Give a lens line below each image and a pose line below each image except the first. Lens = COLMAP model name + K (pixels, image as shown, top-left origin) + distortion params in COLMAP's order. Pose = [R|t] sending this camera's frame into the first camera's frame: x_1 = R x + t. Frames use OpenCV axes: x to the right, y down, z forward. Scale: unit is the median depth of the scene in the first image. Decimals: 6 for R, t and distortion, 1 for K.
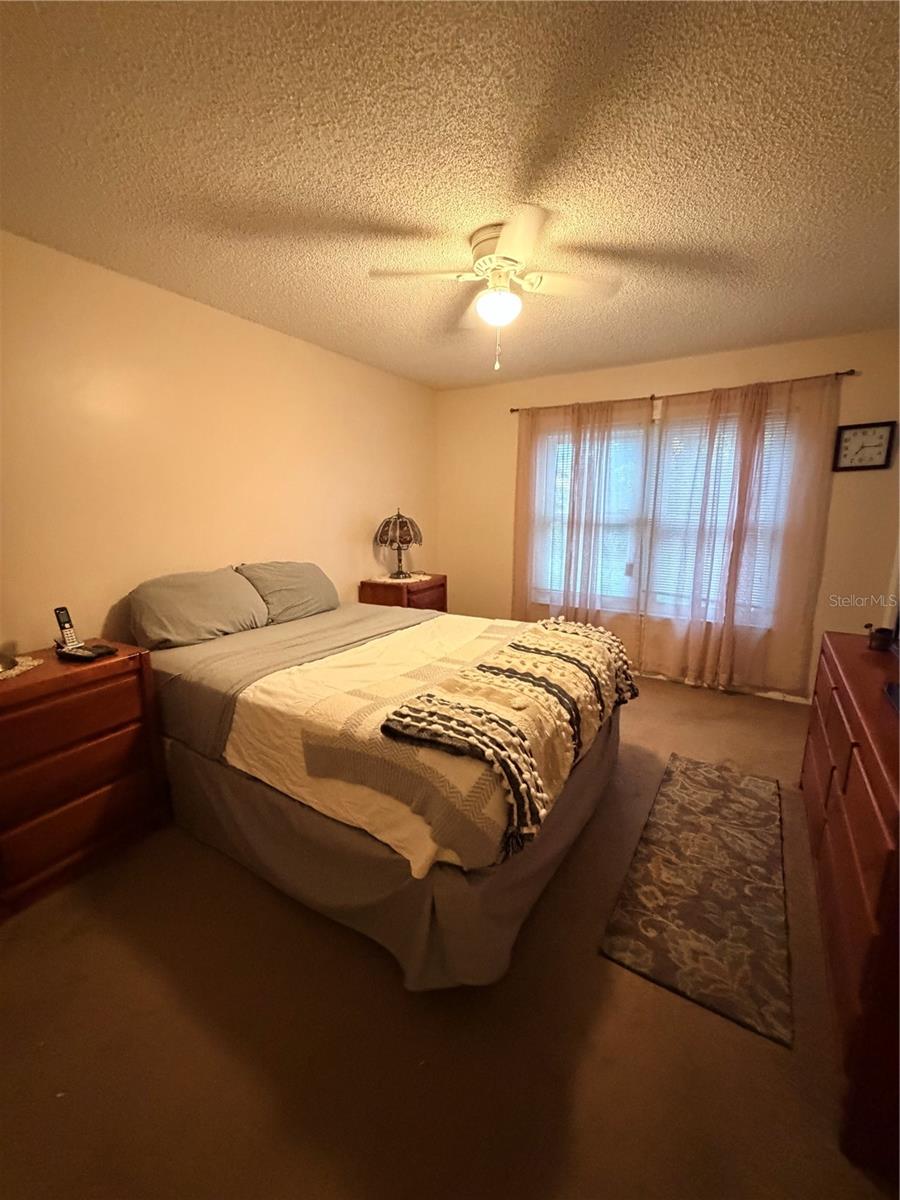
lens RADIAL K [[476.1, 0, 444.5], [0, 476.1, 591.0], [0, 0, 1]] dist [-0.000947, 0.000179]
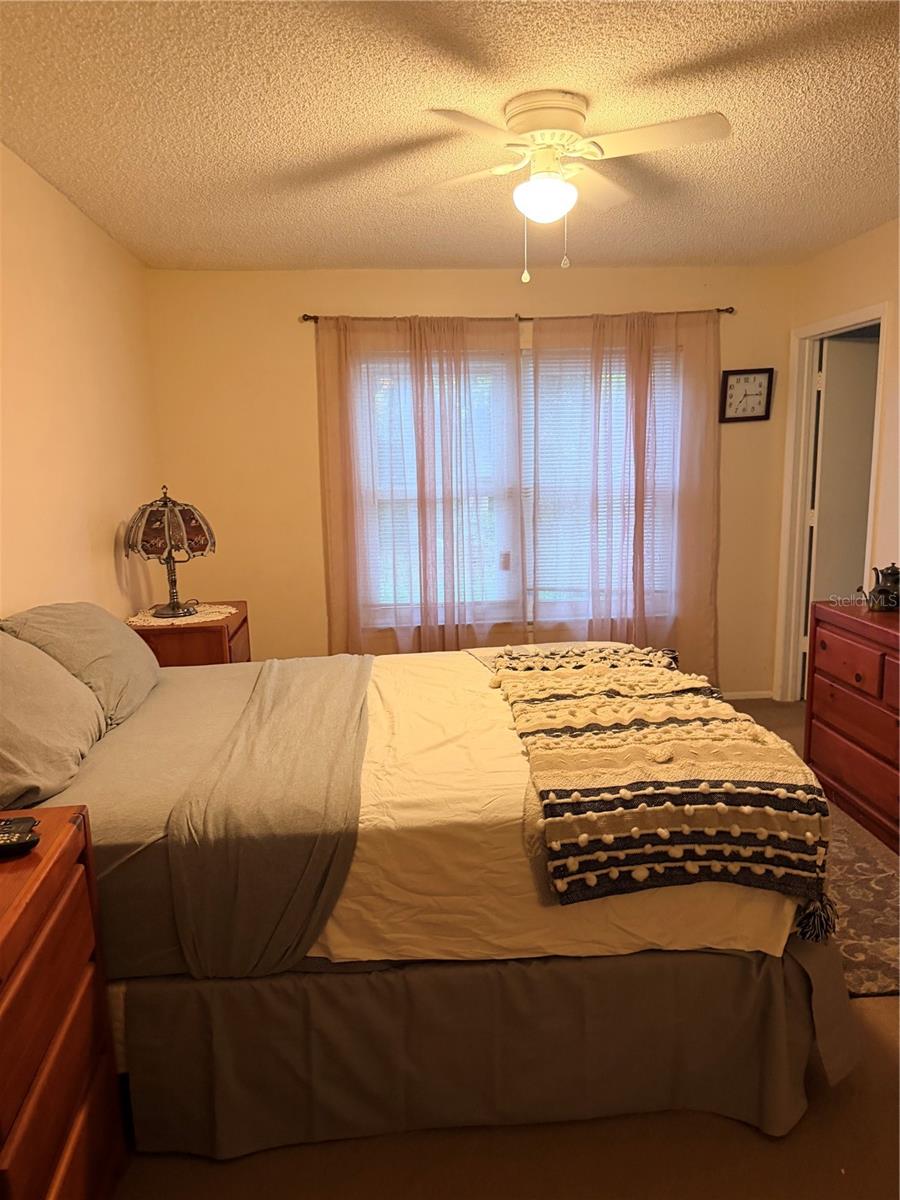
lens RADIAL K [[833.9, 0, 450.0], [0, 833.9, 600.0], [0, 0, 1]] dist [0.074445, -0.106763]
pose [[0.809183, -0.117936, 0.575598, -0.434678], [0.130476, 0.991256, 0.019676, -0.025831], [-0.572886, 0.059180, 0.817496, 0.055087]]
